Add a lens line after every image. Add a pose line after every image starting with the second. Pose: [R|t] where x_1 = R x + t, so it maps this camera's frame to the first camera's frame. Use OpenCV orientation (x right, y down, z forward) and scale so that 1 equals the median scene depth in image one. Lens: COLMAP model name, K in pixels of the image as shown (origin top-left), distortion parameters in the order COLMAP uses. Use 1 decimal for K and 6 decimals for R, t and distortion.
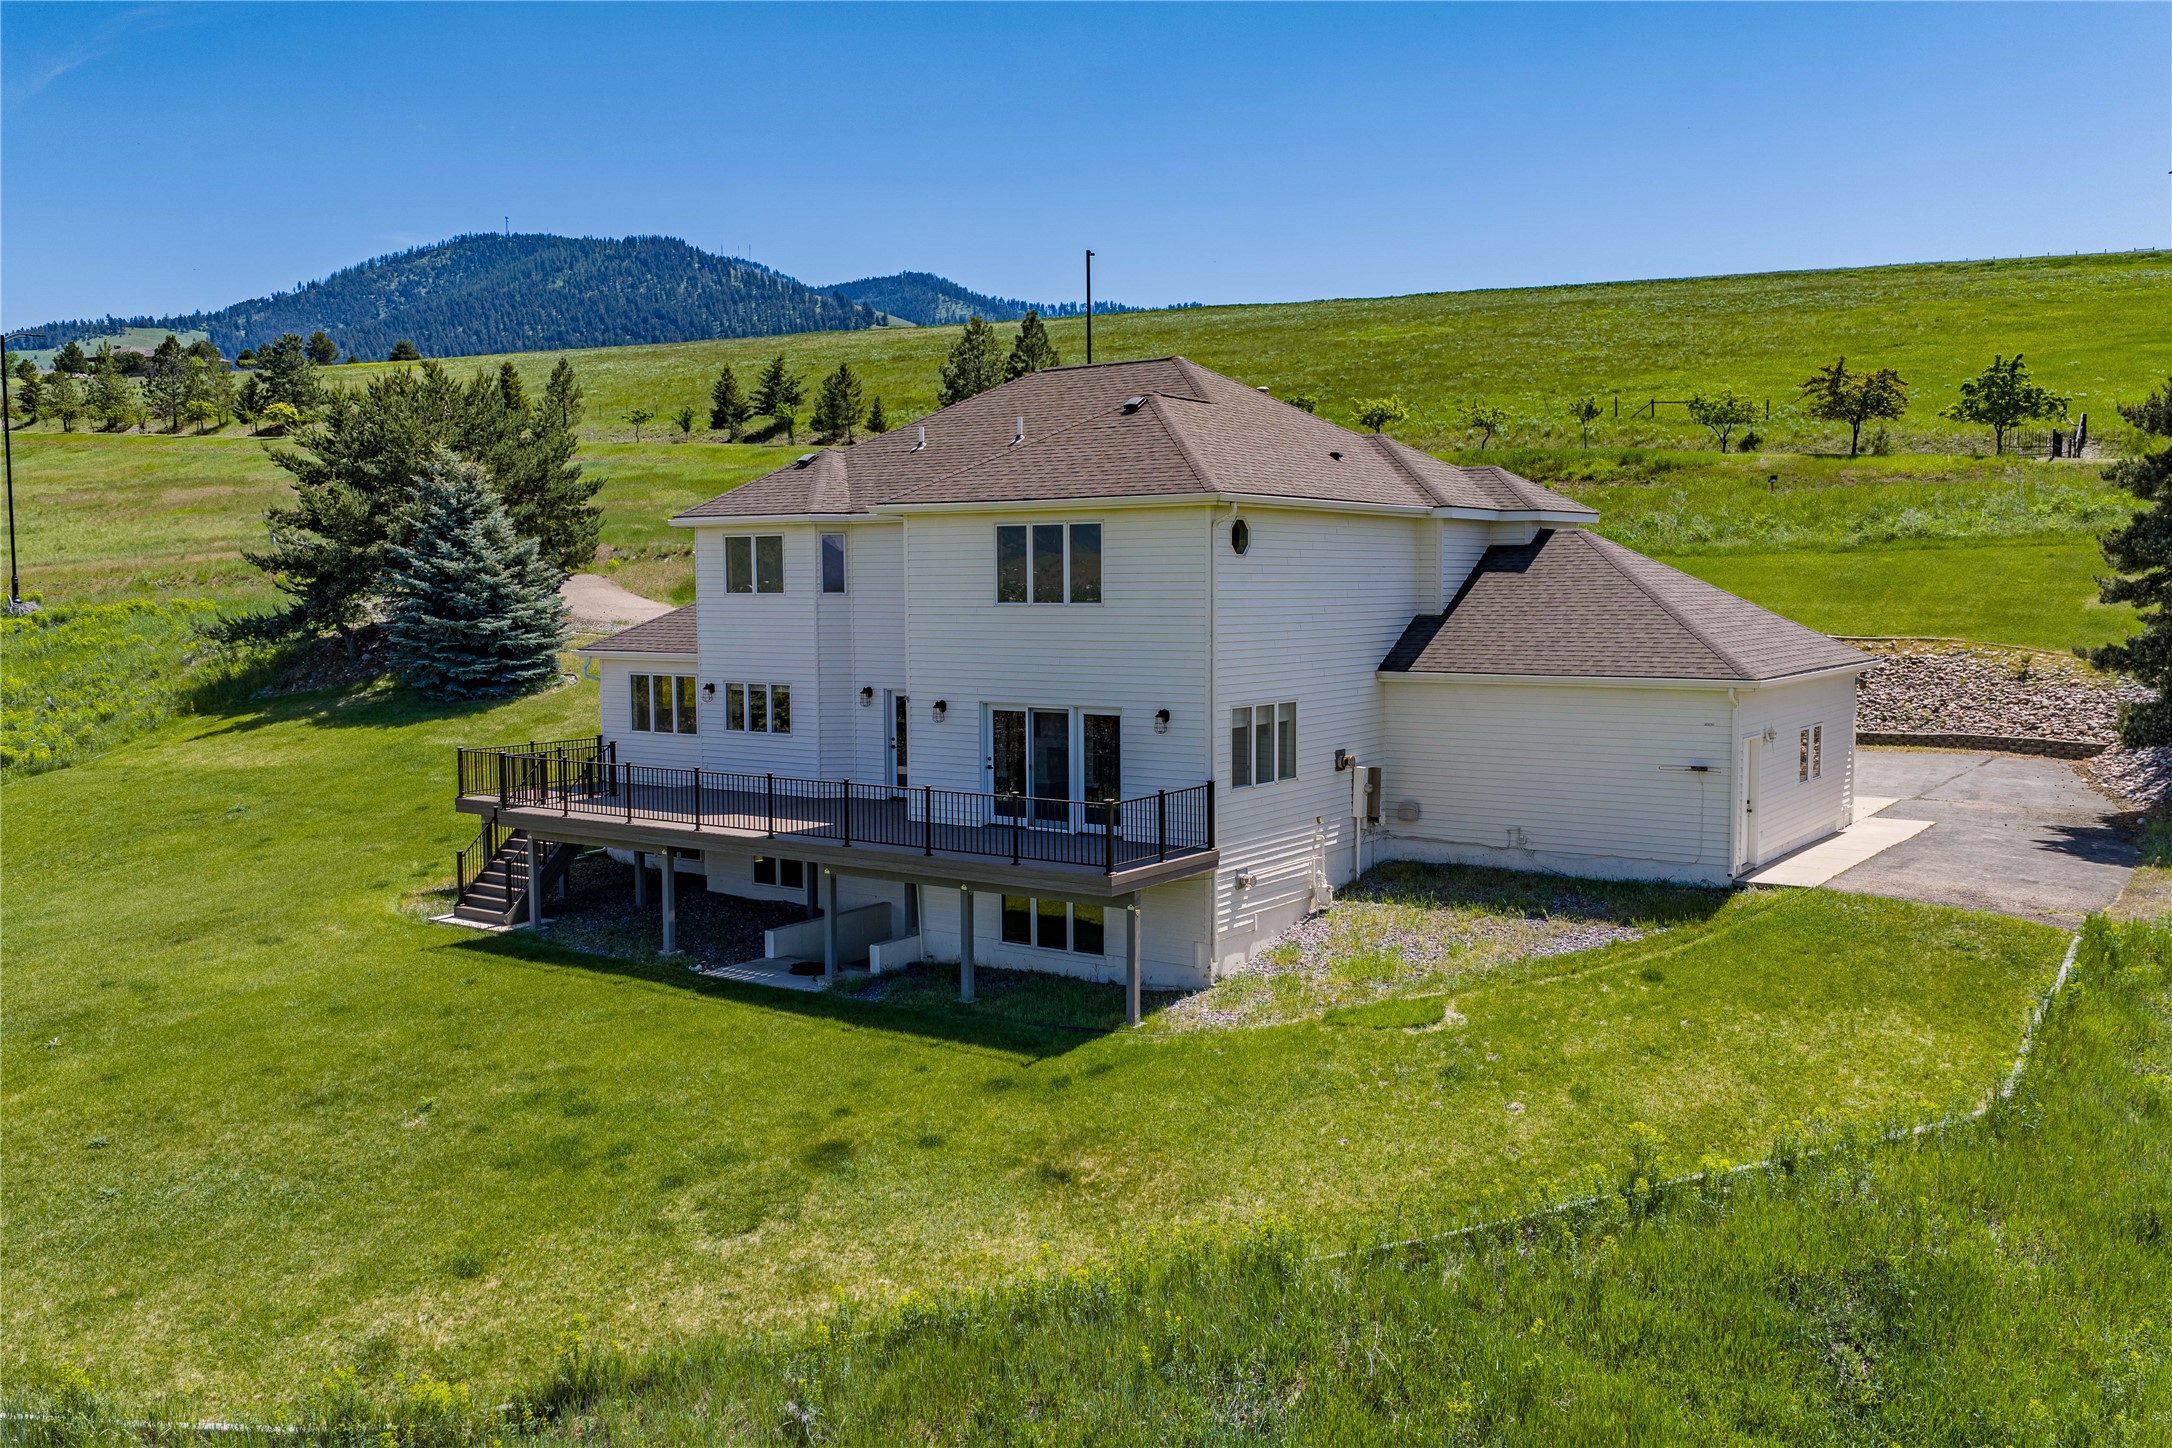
lens RADIAL K [[1801.9, 0, 1086.0], [0, 1801.9, 724.0], [0, 0, 1]] dist [0.014761, -0.008080]
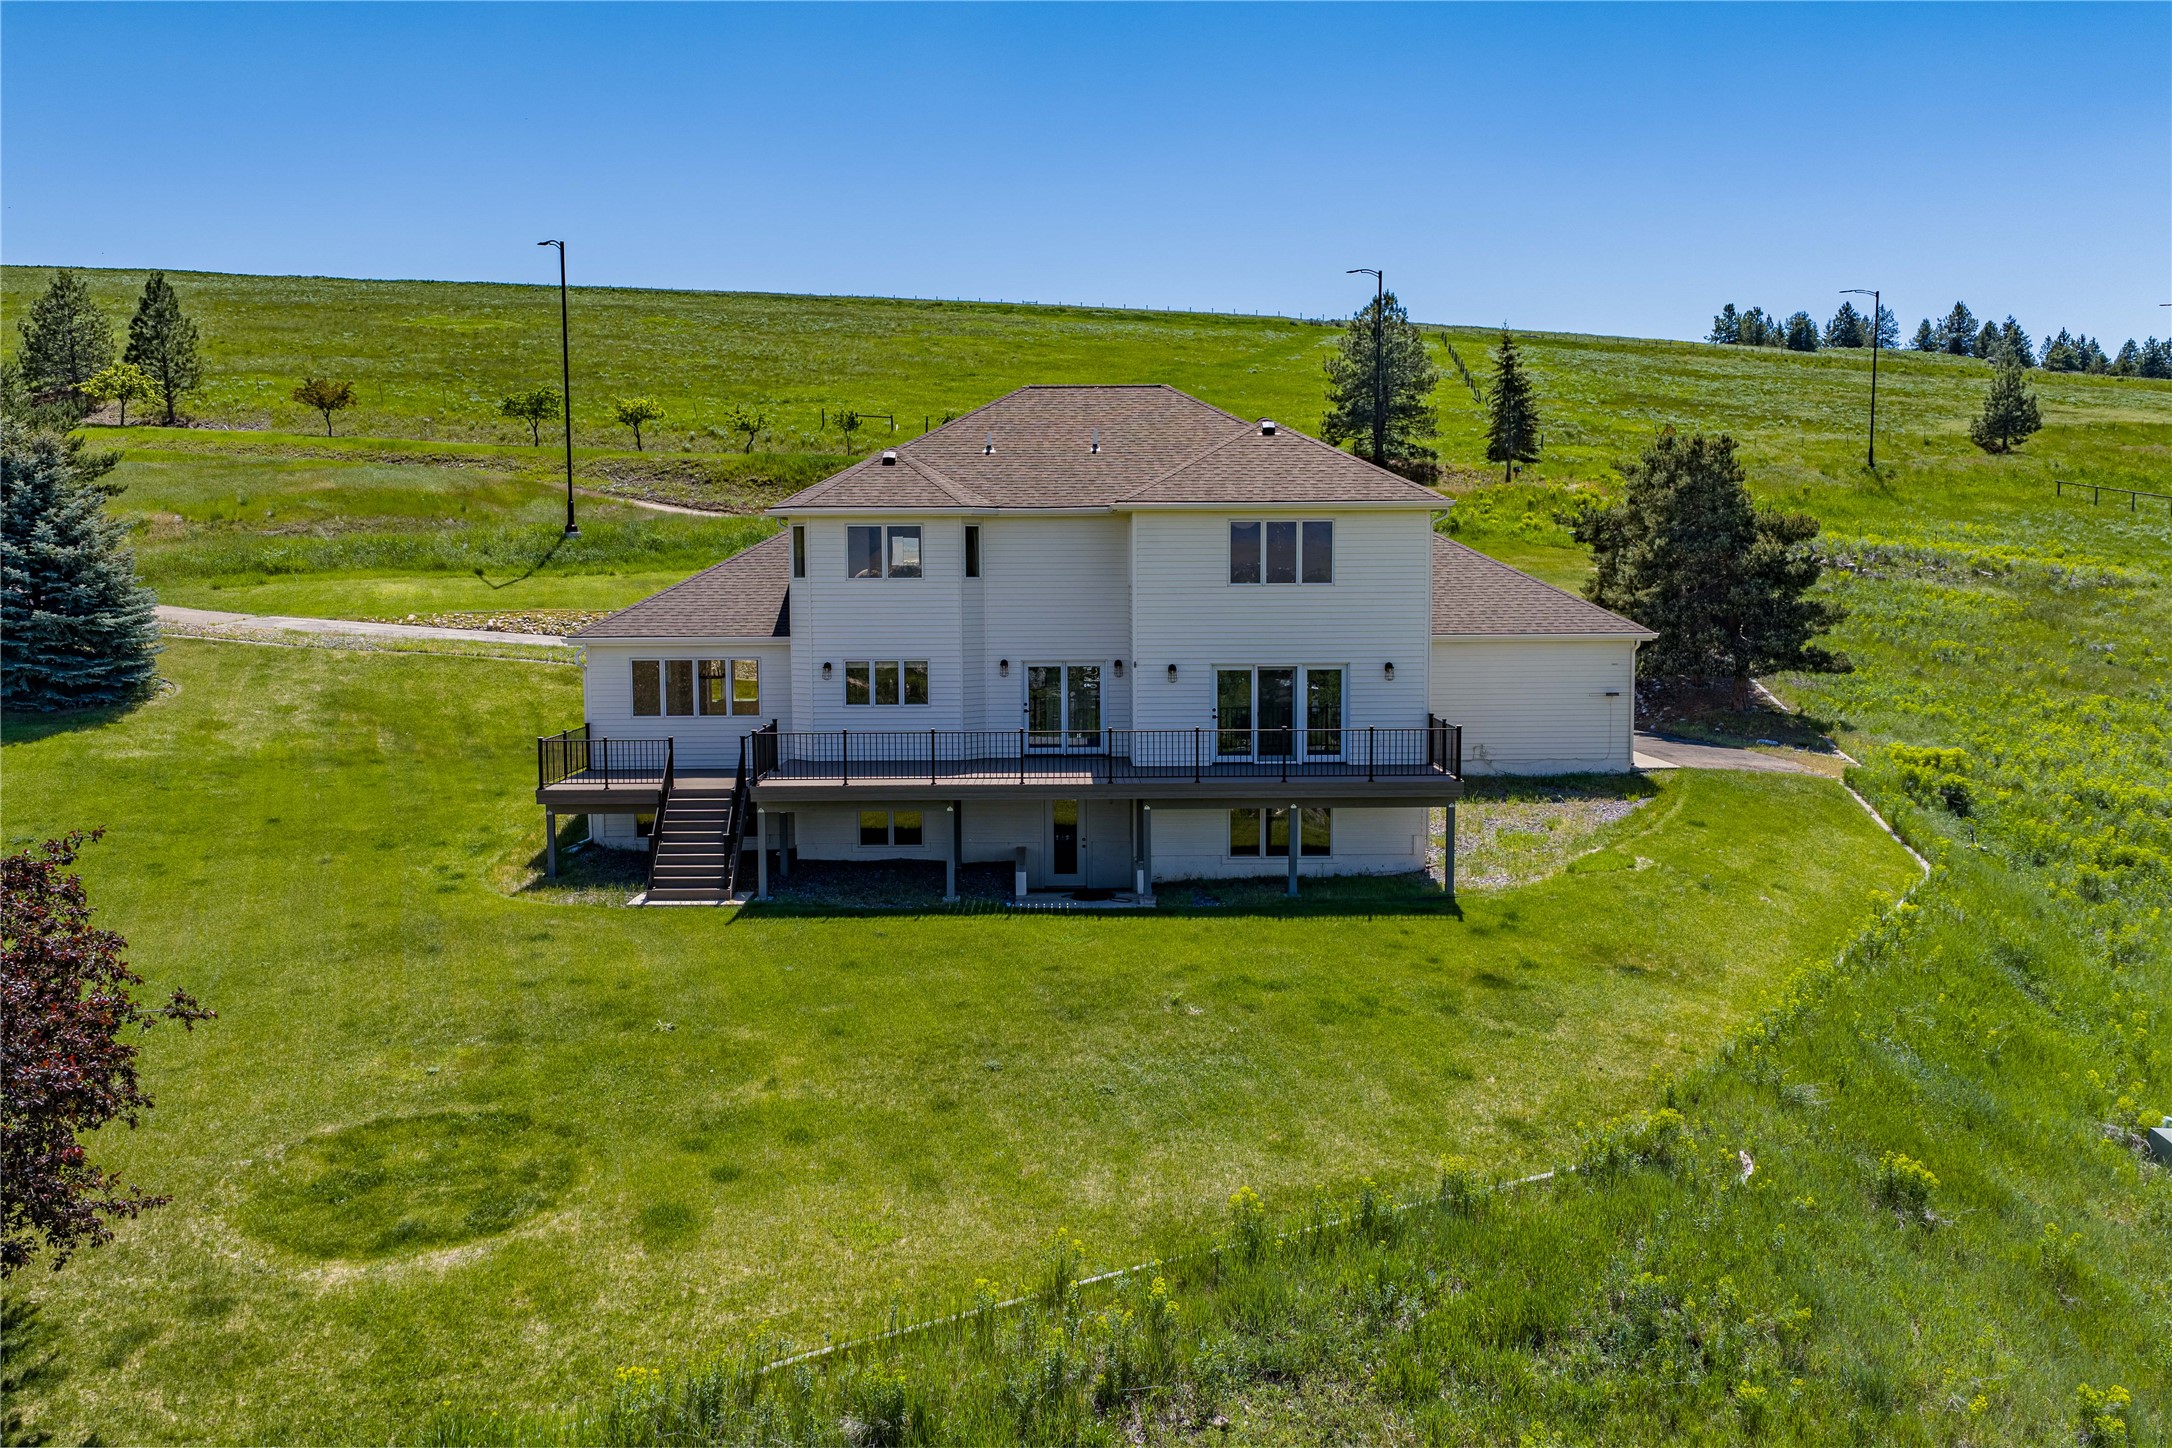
lens RADIAL K [[1801.9, 0, 1086.0], [0, 1801.9, 724.0], [0, 0, 1]] dist [0.026130, 0.000080]
pose [[0.811434, -0.047644, 0.582499, -0.874485], [0.047307, 0.998756, 0.015790, 0.005281], [-0.582526, 0.014744, 0.812678, 0.047669]]
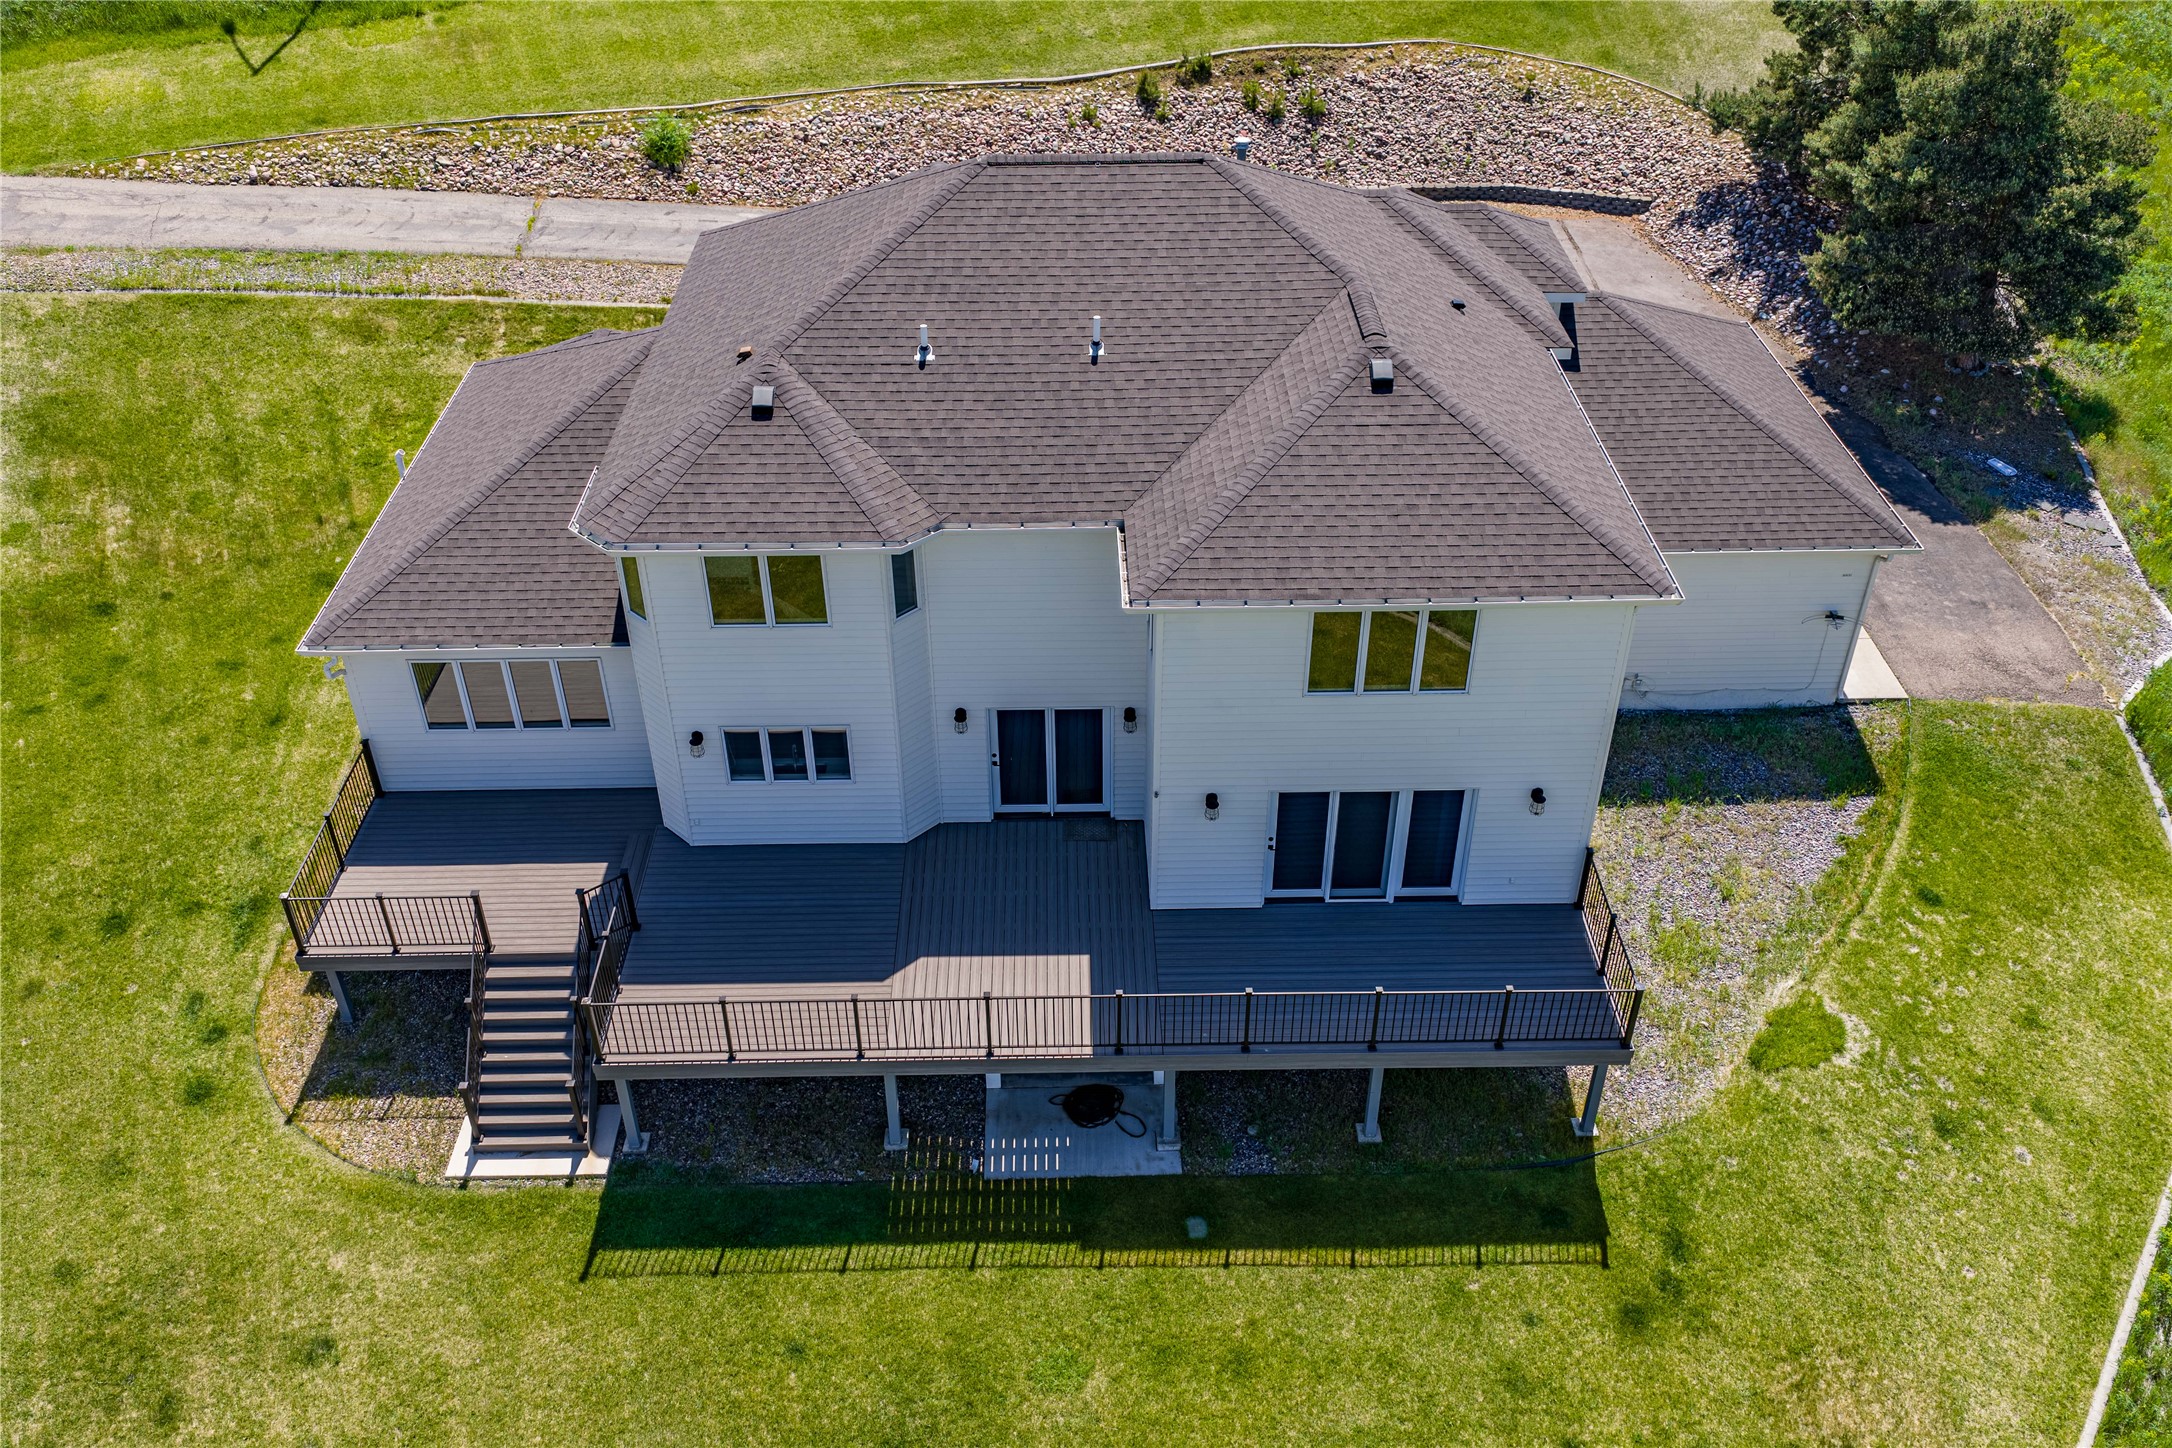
lens RADIAL K [[1801.9, 0, 1086.0], [0, 1801.9, 724.0], [0, 0, 1]] dist [0.014761, -0.008080]
pose [[0.808779, -0.342273, 0.478253, -0.523937], [0.046087, 0.847584, 0.528656, -0.490131], [-0.586304, -0.405524, 0.701283, 0.499511]]
